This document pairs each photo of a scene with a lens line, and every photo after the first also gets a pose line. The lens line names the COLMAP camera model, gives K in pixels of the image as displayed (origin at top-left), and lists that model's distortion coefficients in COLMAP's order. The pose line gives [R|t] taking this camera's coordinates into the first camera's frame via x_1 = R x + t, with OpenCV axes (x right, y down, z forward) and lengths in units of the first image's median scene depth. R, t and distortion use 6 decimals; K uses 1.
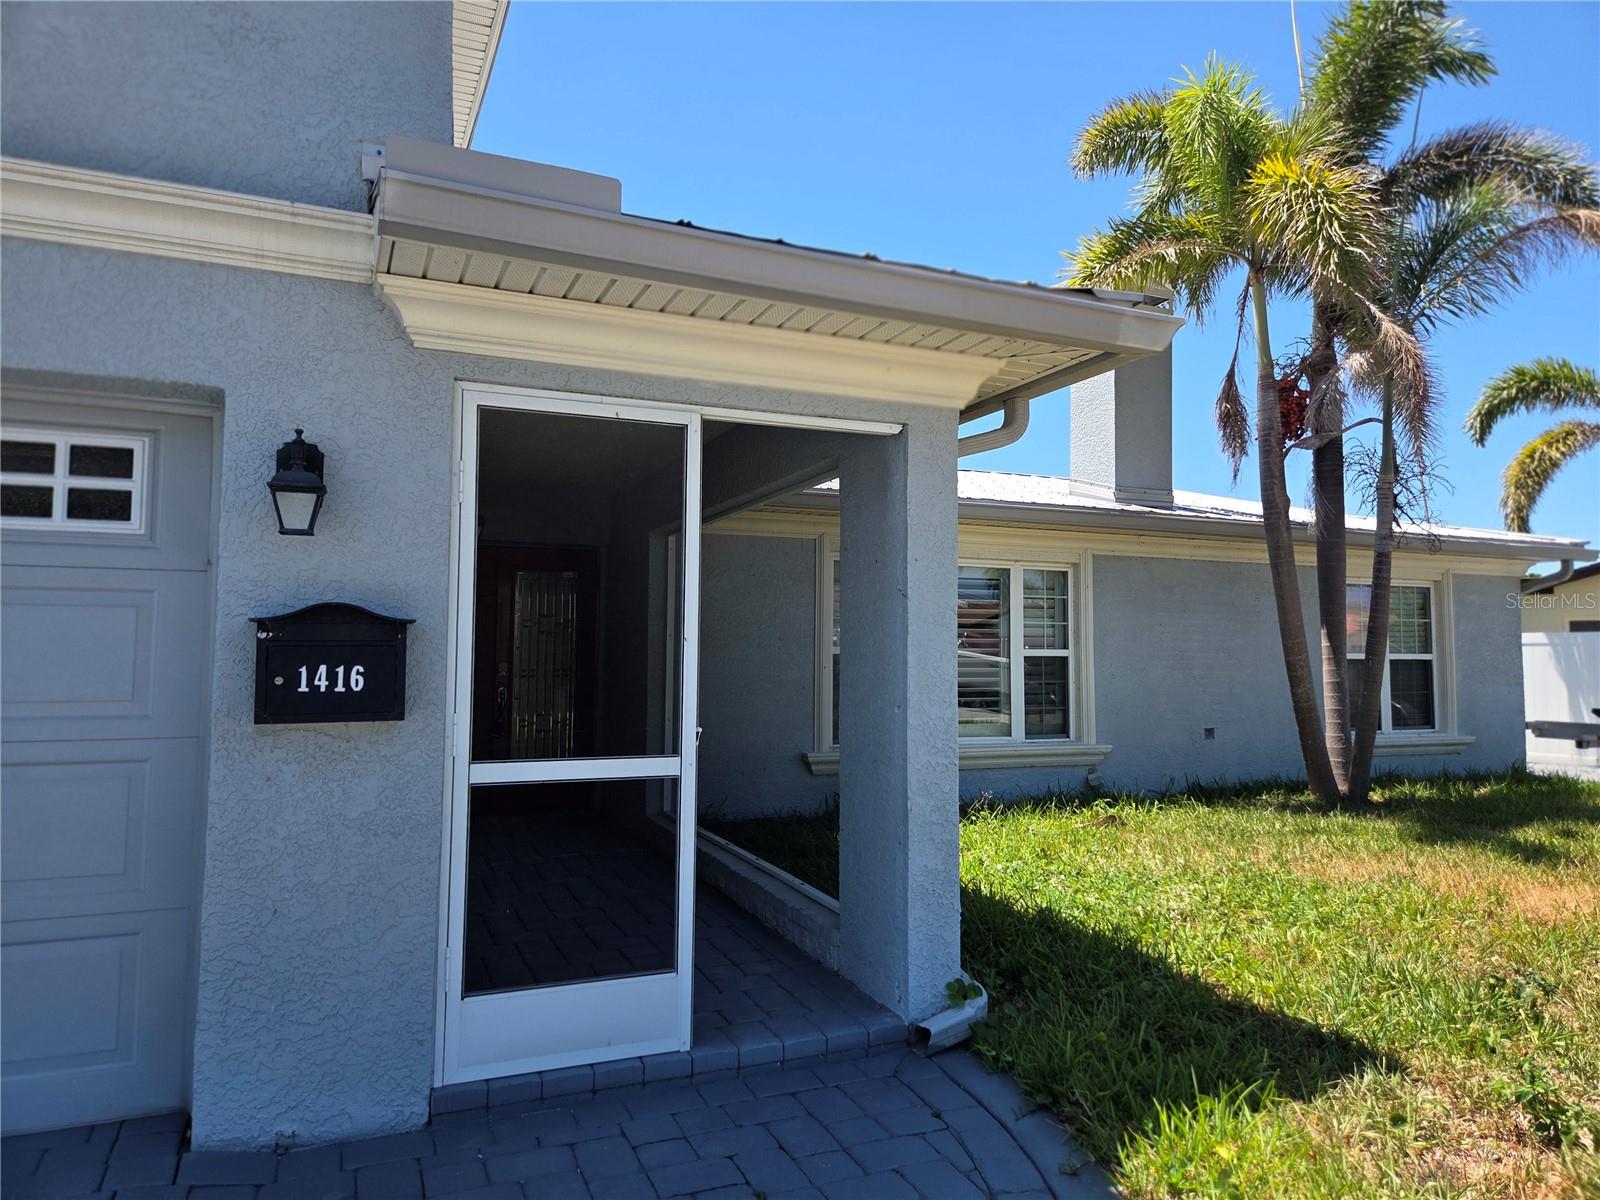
lens RADIAL K [[1084.8, 0, 800.0], [0, 1084.8, 600.0], [0, 0, 1]] dist [0.073921, -0.062362]
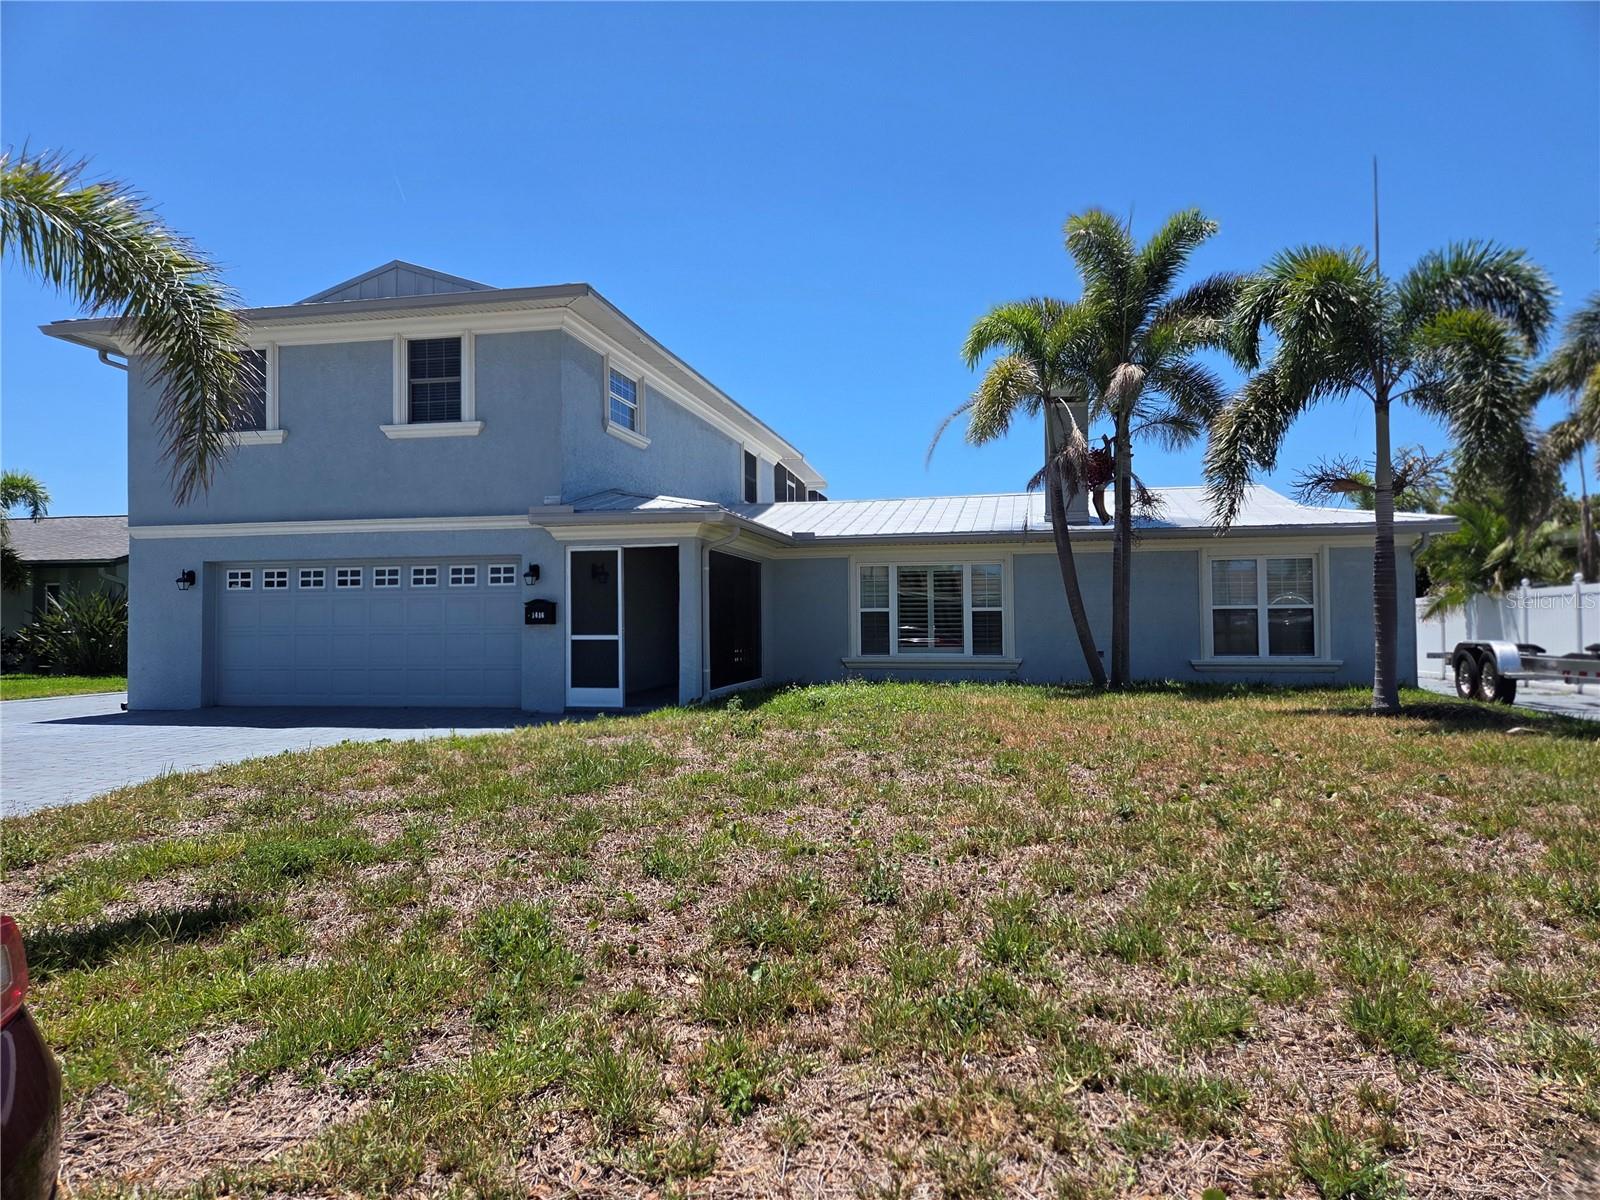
lens RADIAL K [[1055.3, 0, 804.2], [0, 1055.3, 619.8], [0, 0, 1]] dist [0.055945, -0.001143]
pose [[0.818712, -0.015868, -0.573985, 1.053785], [0.039503, 0.998806, 0.028734, 0.001995], [0.572844, -0.046198, 0.818362, -0.700480]]
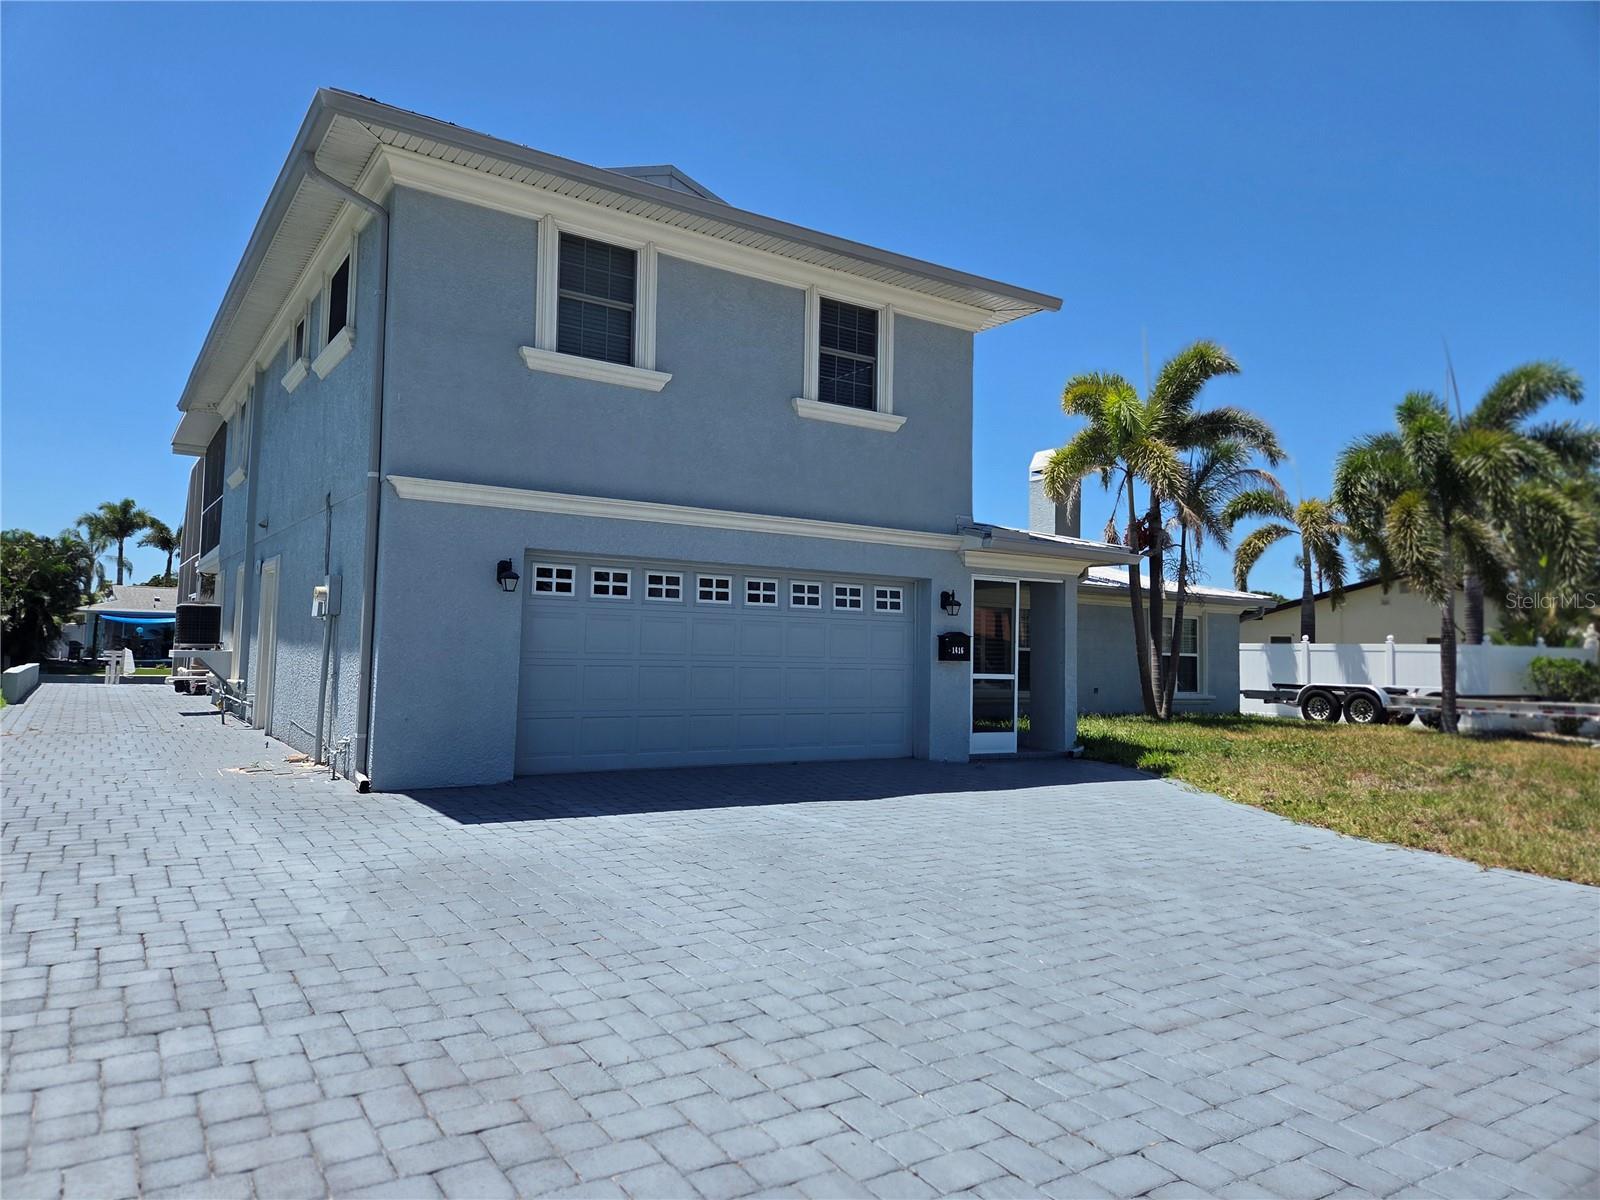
lens RADIAL K [[1084.8, 0, 800.0], [0, 1084.8, 600.0], [0, 0, 1]] dist [0.073921, -0.062362]
pose [[0.983659, 0.029886, 0.177541, -0.586627], [-0.030963, 0.999515, 0.003297, -0.038189], [-0.177357, -0.008740, 0.984108, -0.982812]]
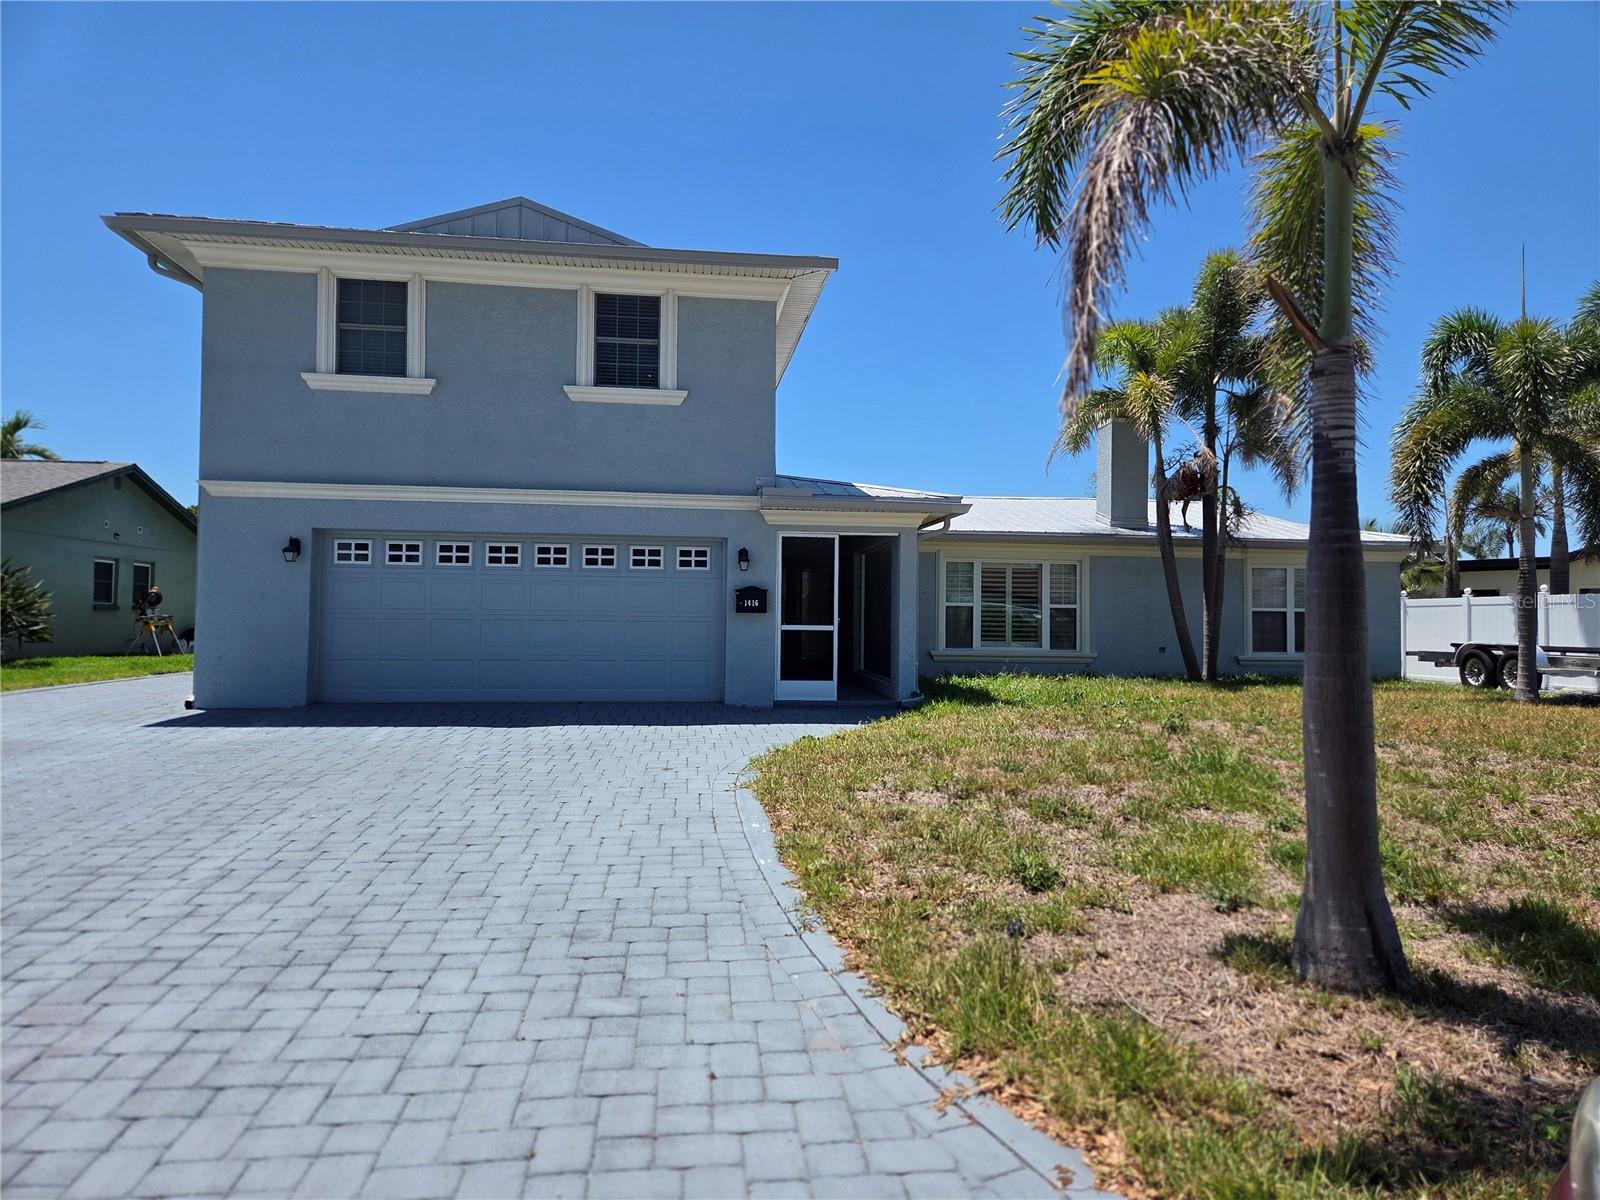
lens RADIAL K [[1055.3, 0, 804.2], [0, 1055.3, 619.8], [0, 0, 1]] dist [0.055945, -0.001143]
pose [[0.960808, 0.006070, -0.277147, 0.324301], [0.006612, 0.998974, 0.044801, -0.017039], [0.277134, -0.044878, 0.959783, -1.025652]]
